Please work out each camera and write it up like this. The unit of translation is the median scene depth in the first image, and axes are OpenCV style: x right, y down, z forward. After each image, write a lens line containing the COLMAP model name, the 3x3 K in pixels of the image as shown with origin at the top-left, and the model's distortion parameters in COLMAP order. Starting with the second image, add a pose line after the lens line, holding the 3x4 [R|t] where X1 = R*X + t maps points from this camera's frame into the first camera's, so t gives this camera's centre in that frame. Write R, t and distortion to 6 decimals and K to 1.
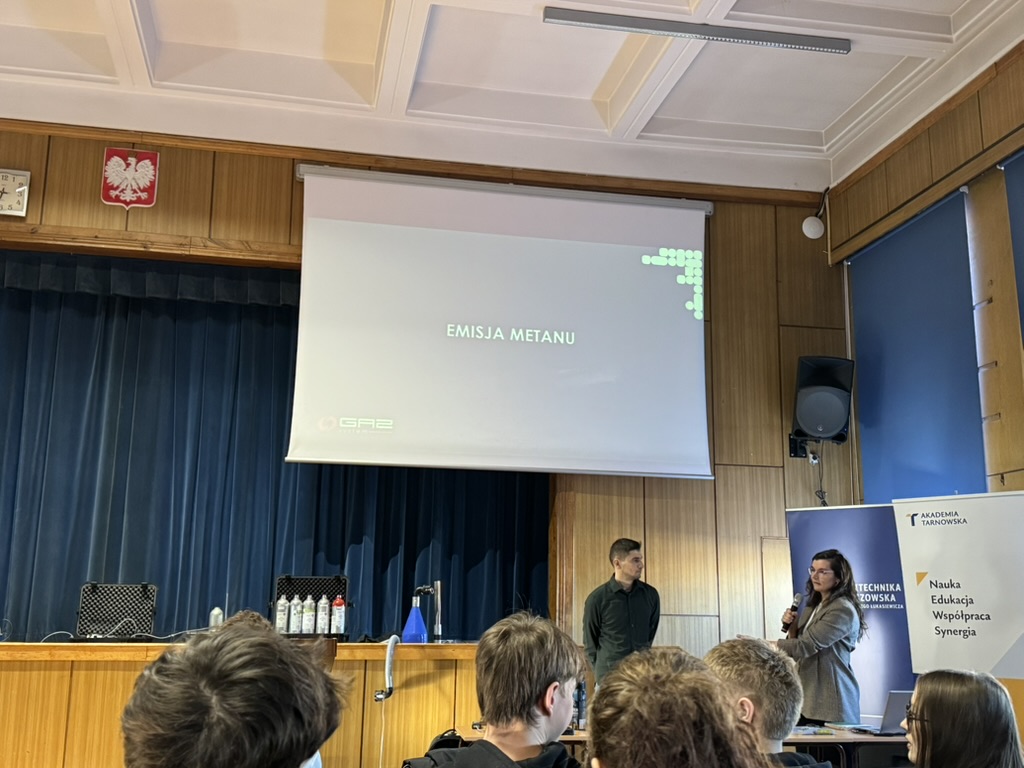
lens RADIAL K [[1125.5, 0, 512.1], [0, 1125.5, 381.6], [0, 0, 1]] dist [0.191235, -0.429314]
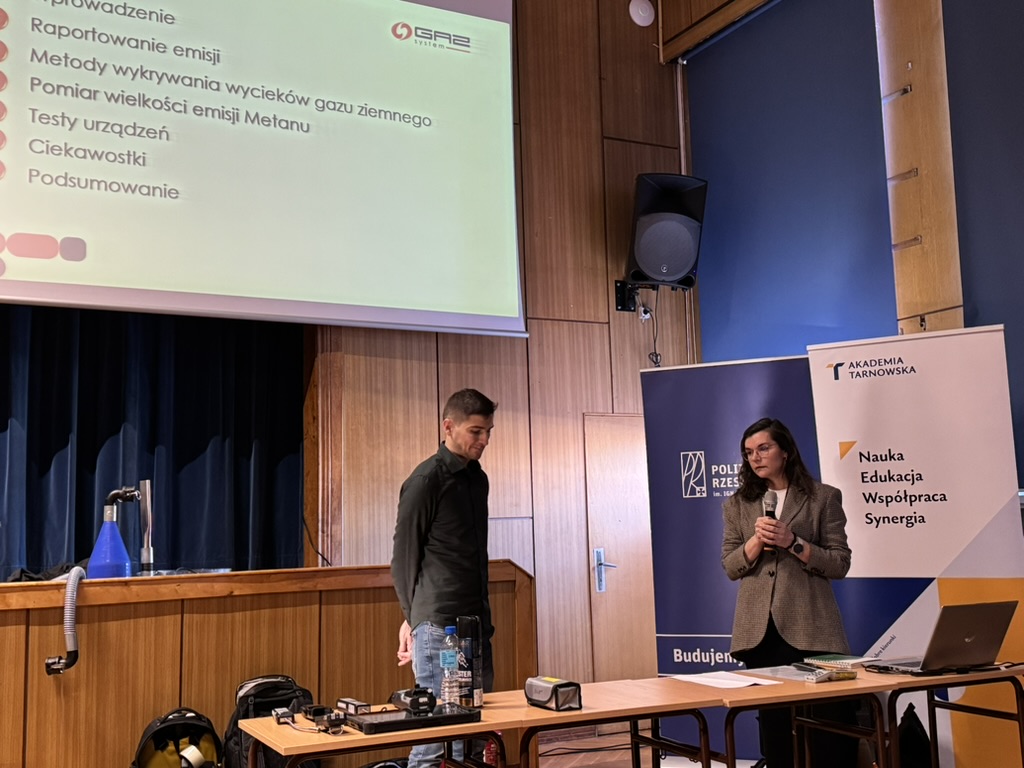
lens RADIAL K [[1169.2, 0, 519.6], [0, 1169.2, 385.3], [0, 0, 1]] dist [0.185337, -0.413423]
pose [[0.954137, -0.004817, 0.299331, -0.057158], [-0.017699, 0.997214, 0.072467, 0.063164], [-0.298846, -0.074442, 0.951393, 0.275131]]
